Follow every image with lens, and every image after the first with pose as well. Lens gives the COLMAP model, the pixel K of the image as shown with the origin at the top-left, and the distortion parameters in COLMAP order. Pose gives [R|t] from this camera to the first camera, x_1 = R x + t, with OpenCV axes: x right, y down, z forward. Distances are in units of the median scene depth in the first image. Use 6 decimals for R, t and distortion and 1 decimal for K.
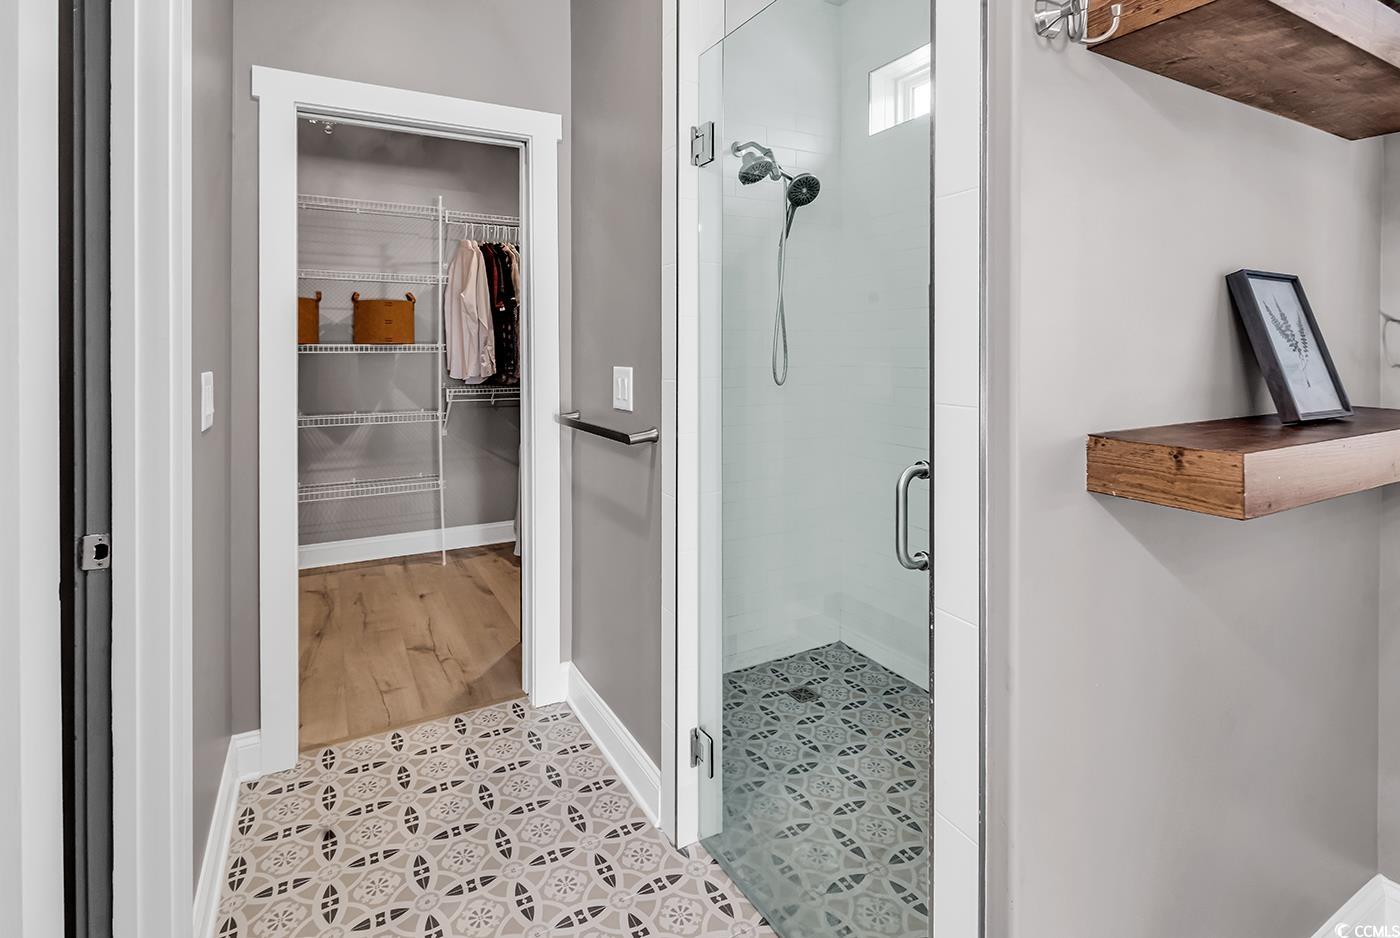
lens RADIAL K [[684.7, 0, 694.8], [0, 684.7, 355.6], [0, 0, 1]] dist [-0.001825, -0.000544]
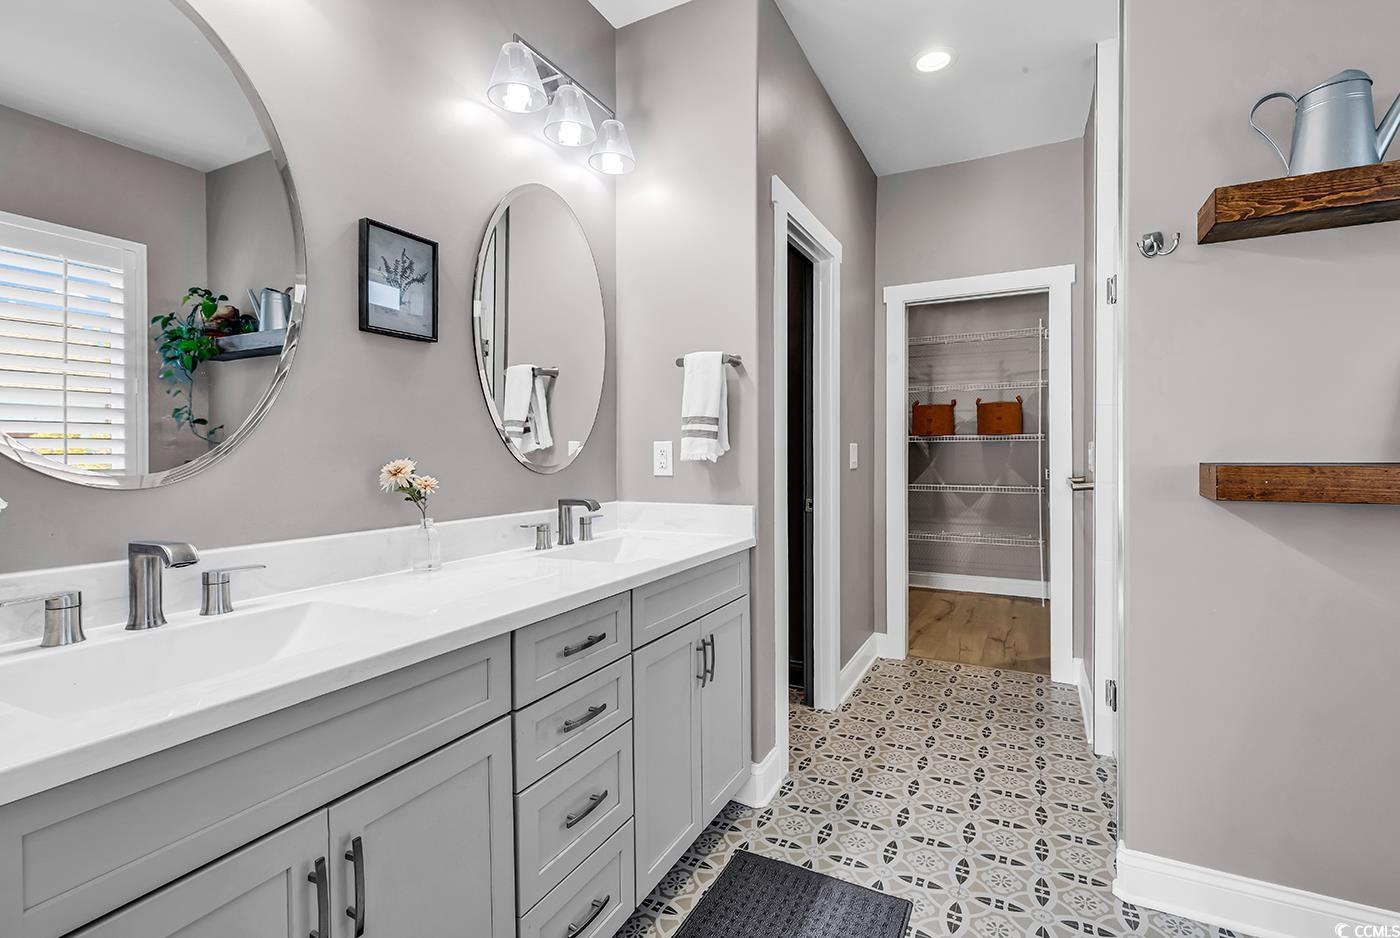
lens RADIAL K [[635.2, 0, 706.9], [0, 635.2, 439.3], [0, 0, 1]] dist [0.001657, 0.000401]
pose [[0.577386, -0.013971, -0.816352, 0.267159], [-0.003644, 0.999800, -0.019688, 0.020950], [0.816463, 0.014342, 0.577219, -0.222674]]
